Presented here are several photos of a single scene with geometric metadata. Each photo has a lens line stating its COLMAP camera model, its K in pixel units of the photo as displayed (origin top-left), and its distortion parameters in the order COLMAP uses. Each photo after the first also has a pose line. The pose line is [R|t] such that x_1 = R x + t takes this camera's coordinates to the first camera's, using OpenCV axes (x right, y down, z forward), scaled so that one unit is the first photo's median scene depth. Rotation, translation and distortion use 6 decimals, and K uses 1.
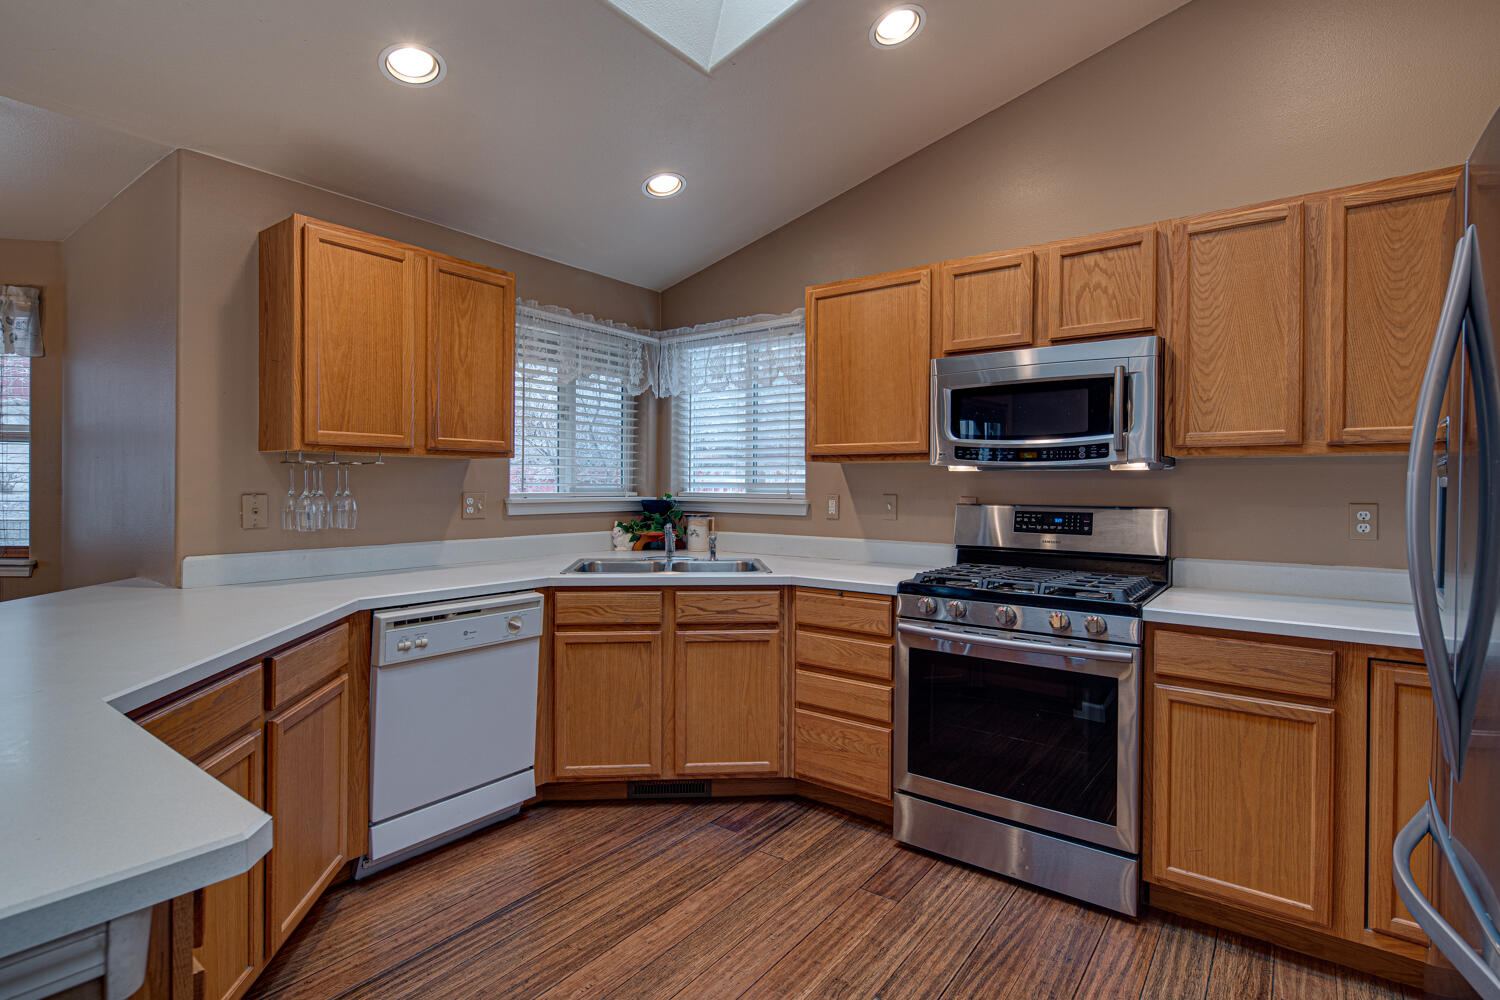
lens RADIAL K [[759.7, 0, 747.0], [0, 759.7, 492.2], [0, 0, 1]] dist [-0.003982, -0.001347]
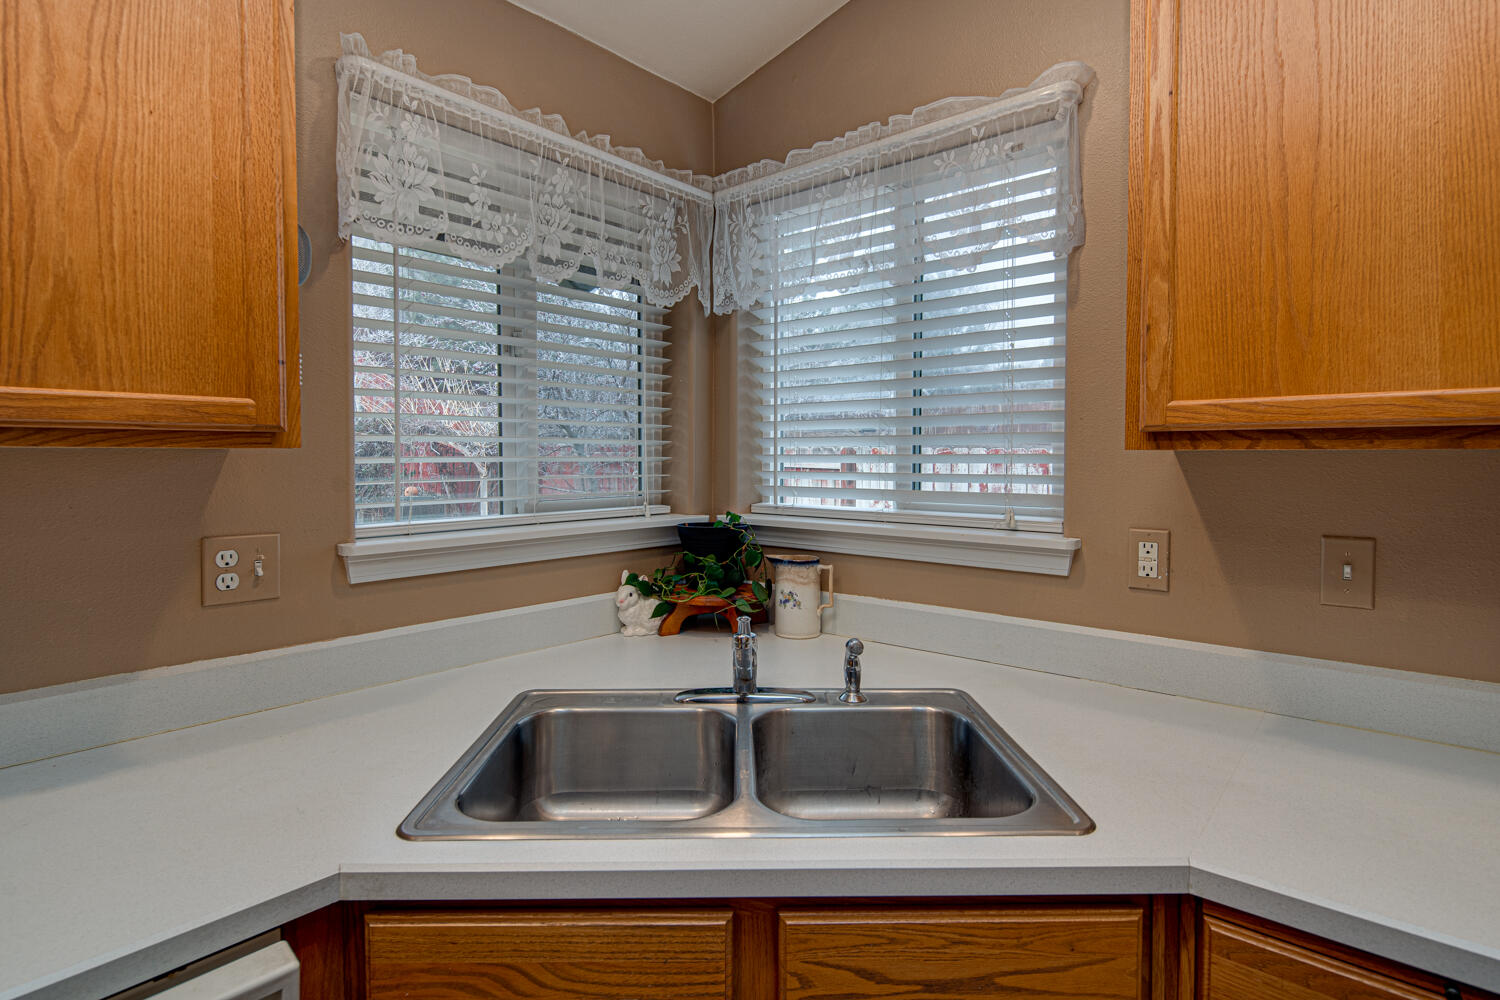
lens RADIAL K [[759.7, 0, 748.8], [0, 759.7, 480.2], [0, 0, 1]] dist [-0.003982, -0.001347]
pose [[0.998026, -0.004251, -0.062660, -0.086252], [0.005554, 0.999772, 0.020639, -0.038113], [0.062558, -0.020946, 0.997822, 0.710584]]
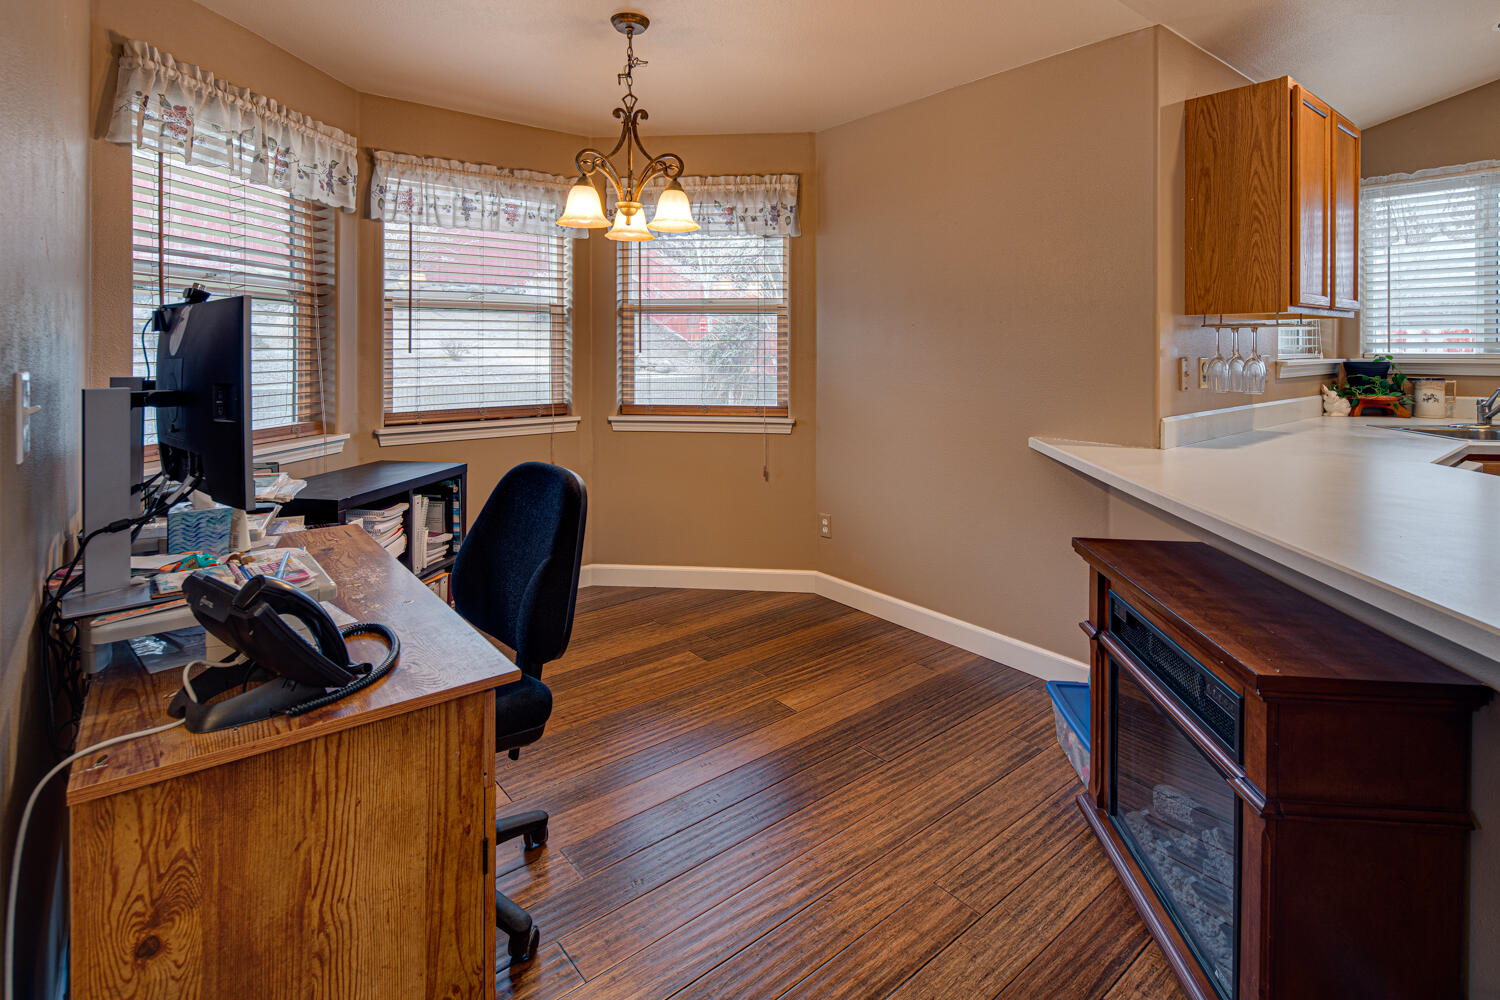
lens RADIAL K [[759.7, 0, 720.6], [0, 759.7, 348.9], [0, 0, 1]] dist [-0.003982, -0.001347]
pose [[0.967185, -0.011191, -0.253826, -0.880867], [0.008479, 0.999895, -0.011776, -0.001819], [0.253931, 0.009237, 0.967178, -0.126600]]
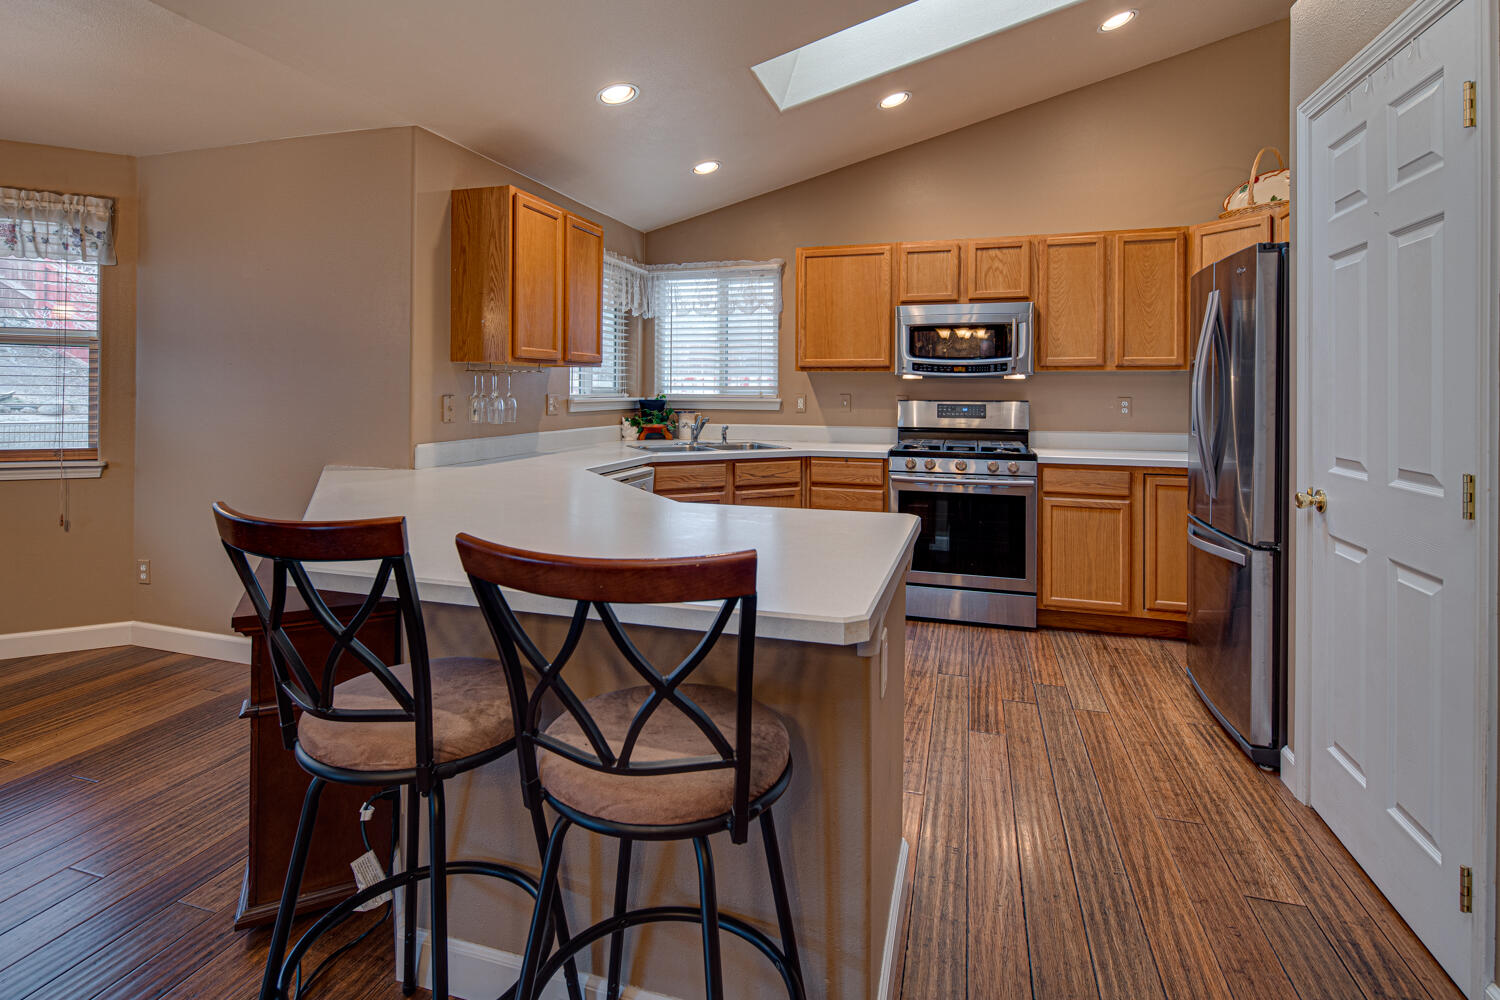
lens RADIAL K [[759.7, 0, 757.8], [0, 759.7, 392.5], [0, 0, 1]] dist [-0.003982, -0.001347]
pose [[0.933187, -0.004190, 0.359366, -0.556612], [0.005158, 0.999985, -0.001736, 0.001914], [-0.359354, 0.003473, 0.933195, -0.330272]]
